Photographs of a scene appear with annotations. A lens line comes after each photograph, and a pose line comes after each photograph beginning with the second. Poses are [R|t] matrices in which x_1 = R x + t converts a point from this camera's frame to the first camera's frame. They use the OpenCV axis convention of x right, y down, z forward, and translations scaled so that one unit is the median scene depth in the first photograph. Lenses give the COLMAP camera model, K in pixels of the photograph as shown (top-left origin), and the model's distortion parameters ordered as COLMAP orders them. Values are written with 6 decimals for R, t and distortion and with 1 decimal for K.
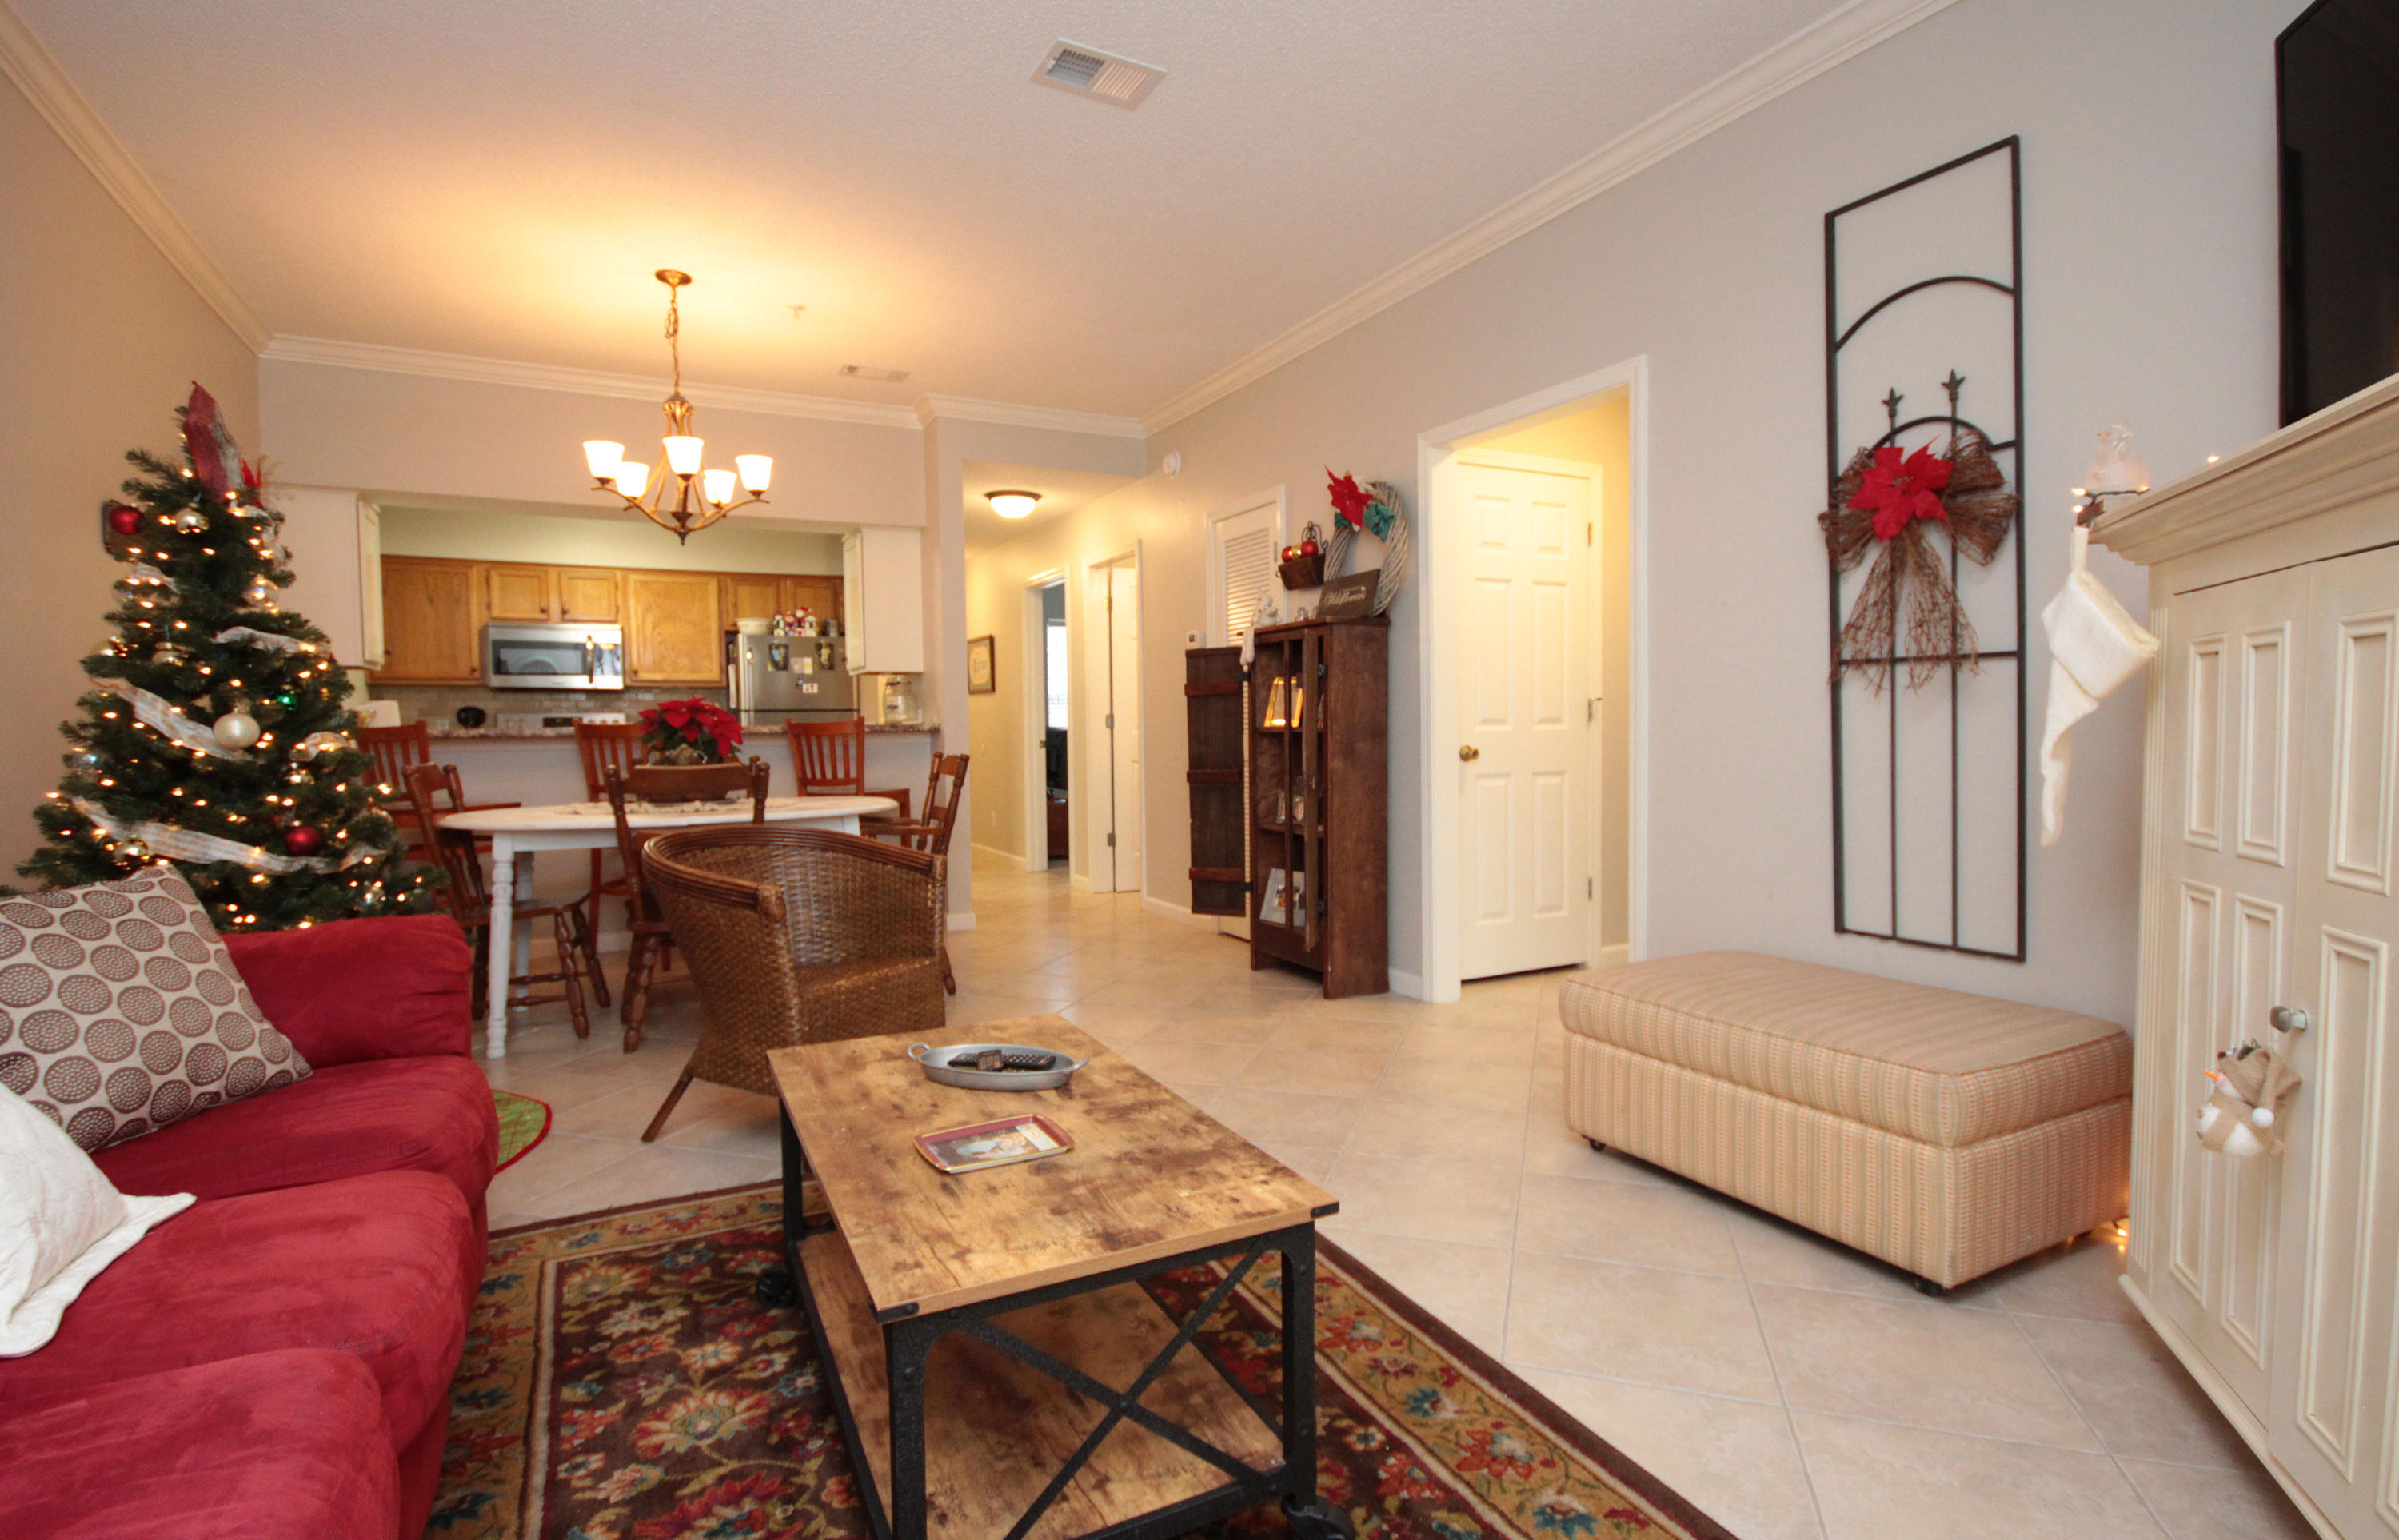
lens RADIAL K [[1129.9, 0, 1208.1], [0, 1129.9, 783.9], [0, 0, 1]] dist [0.001113, 0.000164]
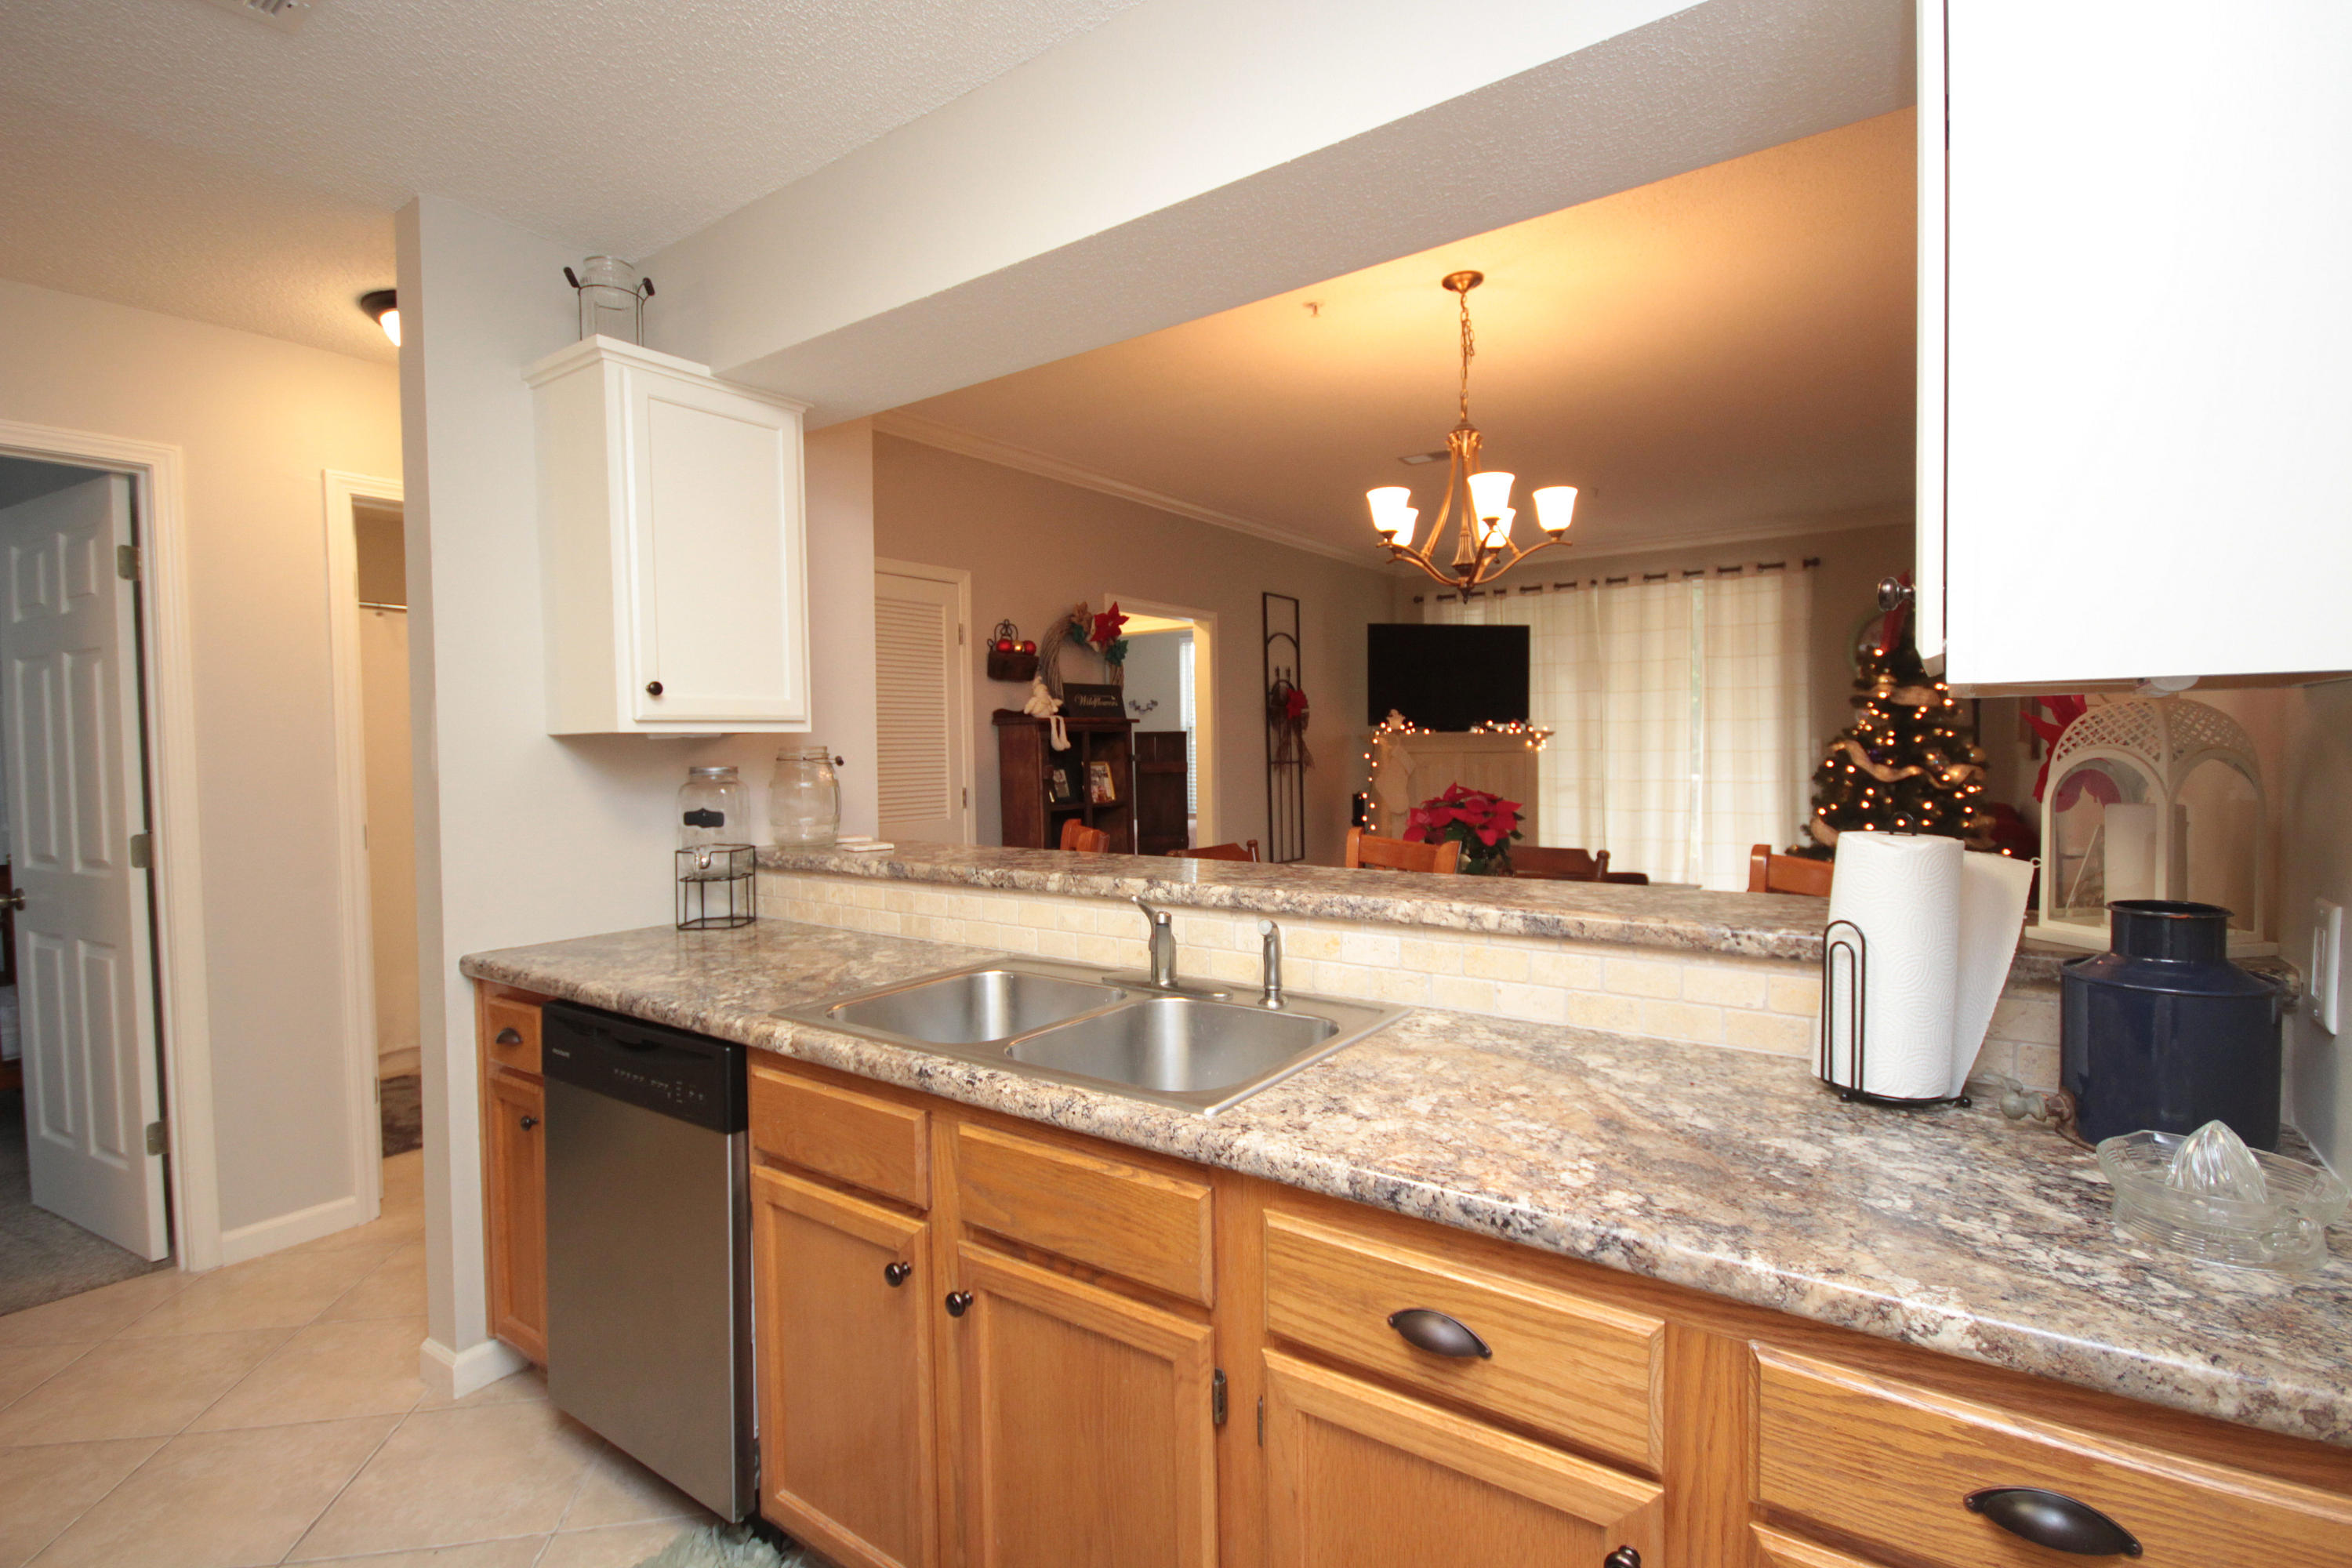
lens RADIAL K [[1085.6, 0, 1189.9], [0, 1085.6, 781.0], [0, 0, 1]] dist [-0.005473, -0.000638]
pose [[-0.451036, -0.010246, 0.892447, -1.718309], [0.067635, 0.996666, 0.045625, -0.206860], [-0.889939, 0.080939, -0.448839, 2.437980]]
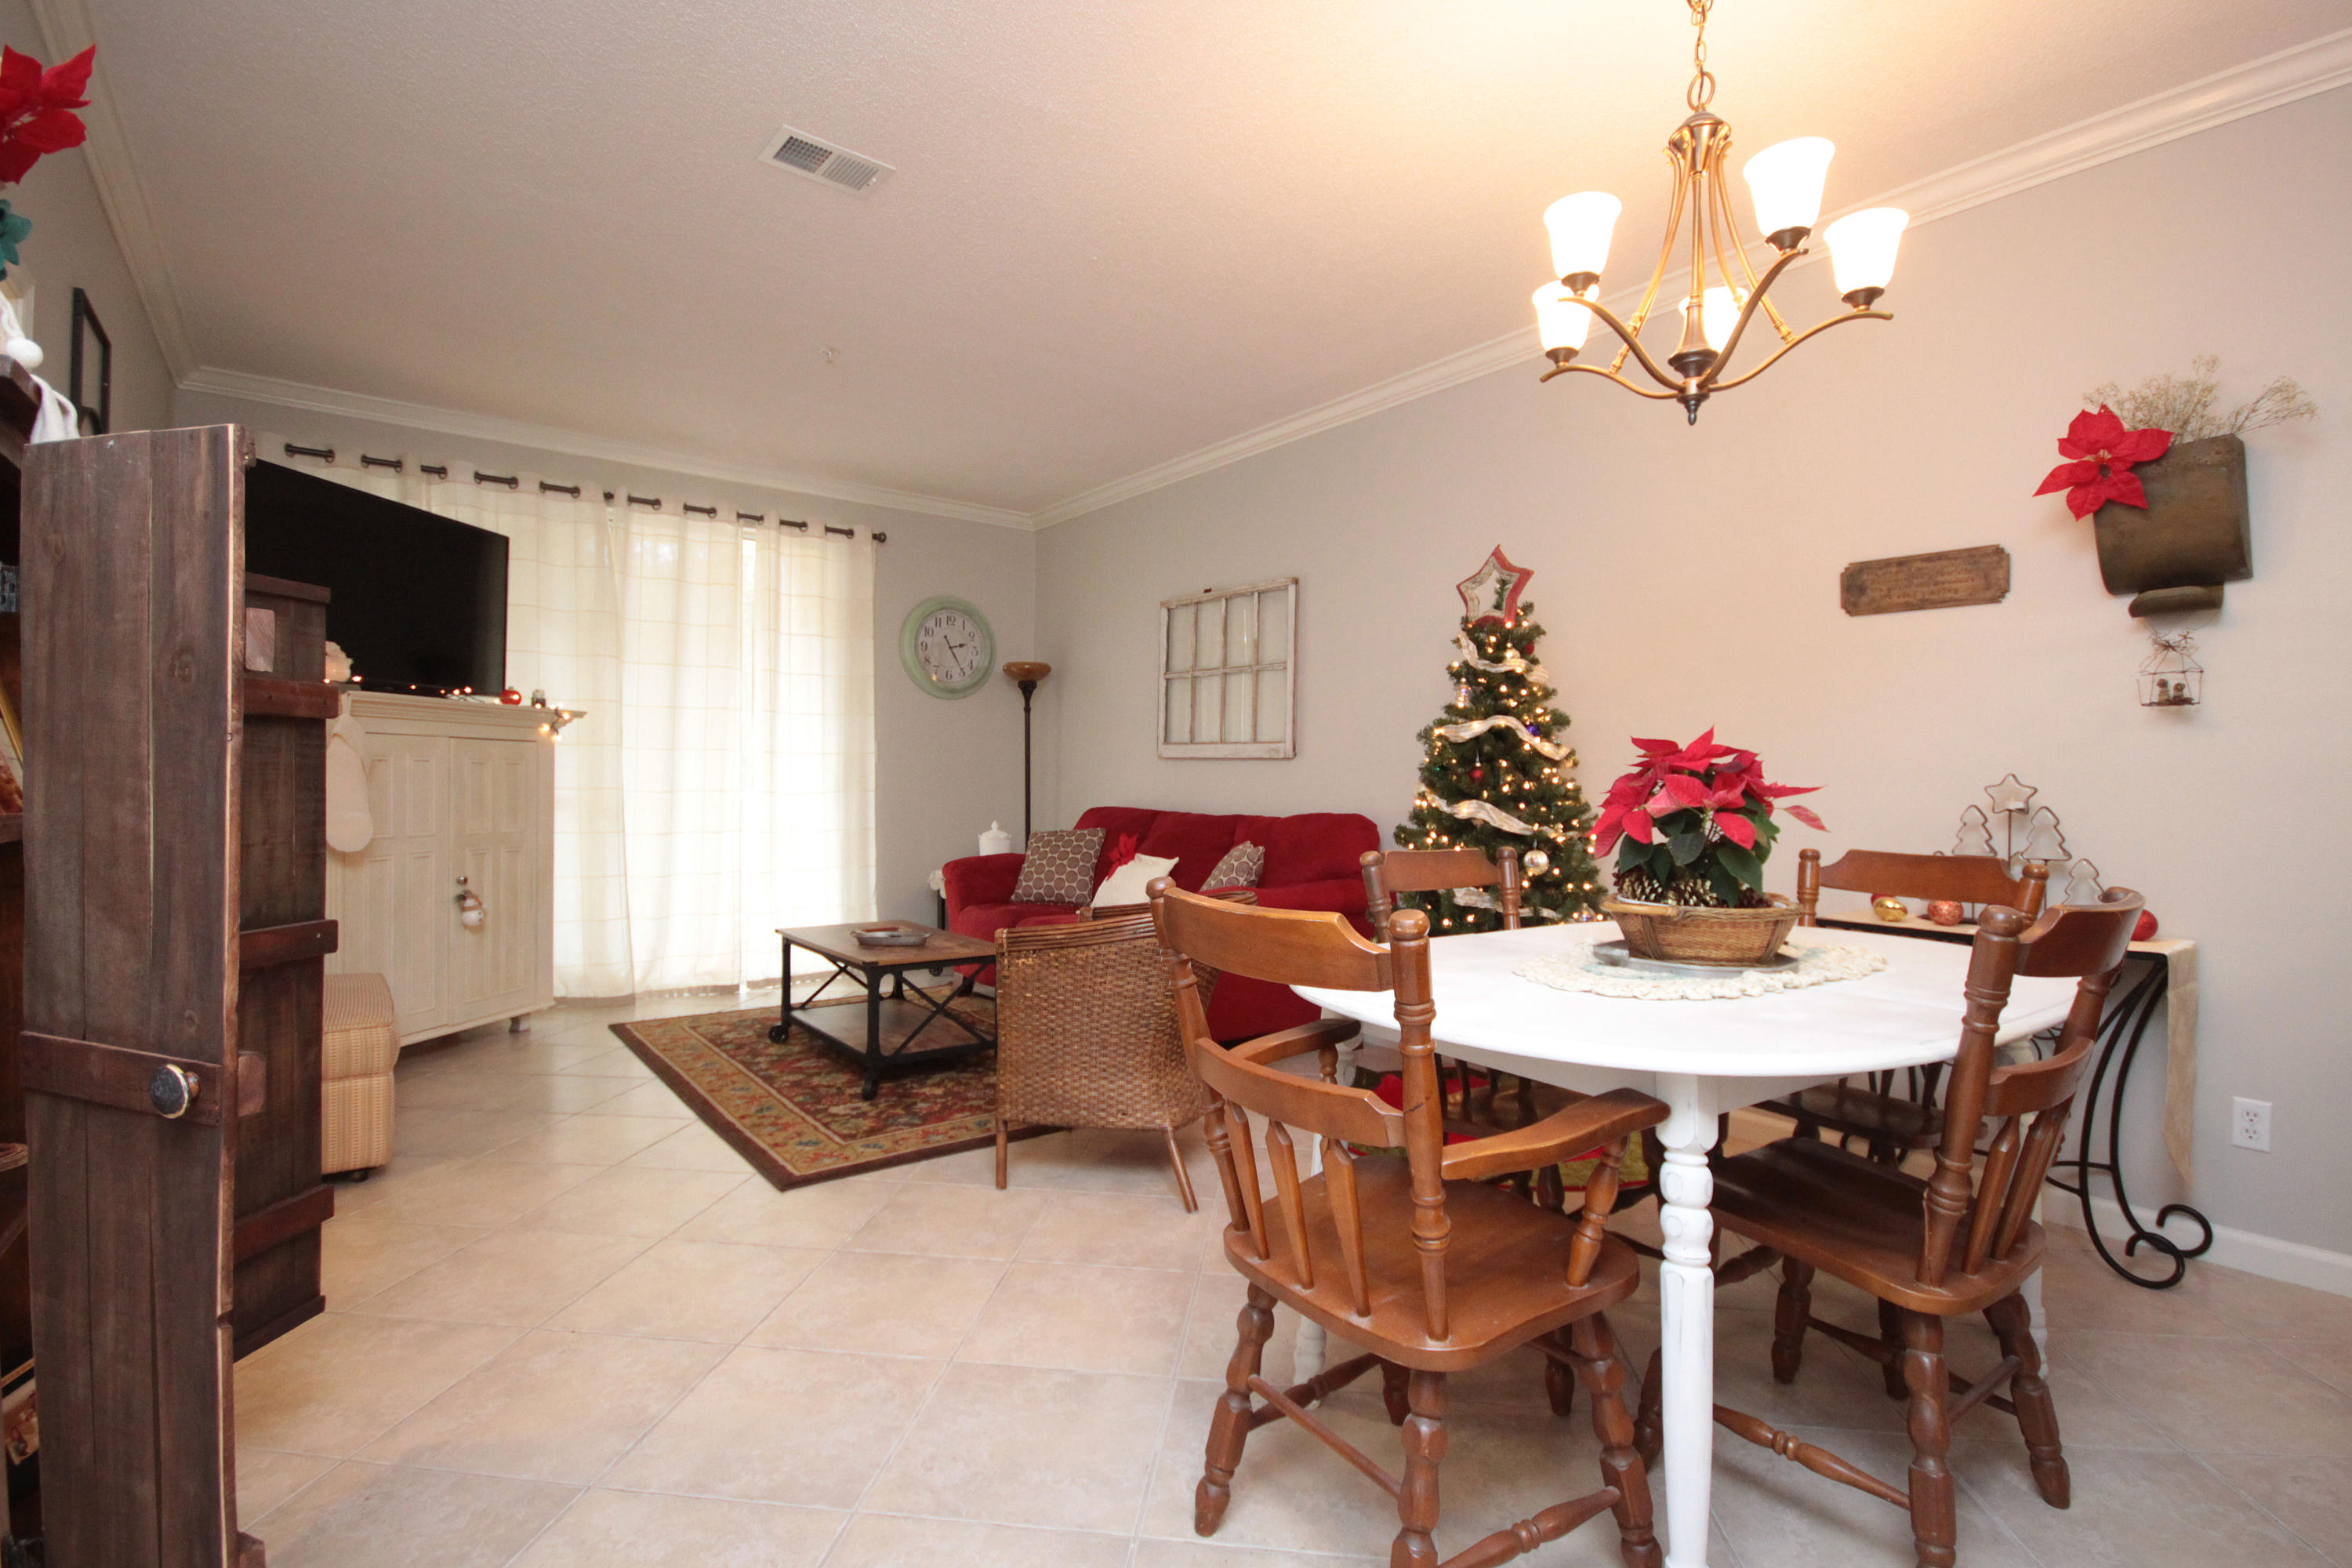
lens RADIAL K [[1075.0, 0, 1180.9], [0, 1075.0, 775.8], [0, 0, 1]] dist [0.001833, 0.000427]
pose [[-0.984117, 0.004655, -0.177461, -0.264789], [-0.004789, 0.998596, 0.052750, -0.134394], [0.177458, 0.052762, -0.982713, 2.242098]]
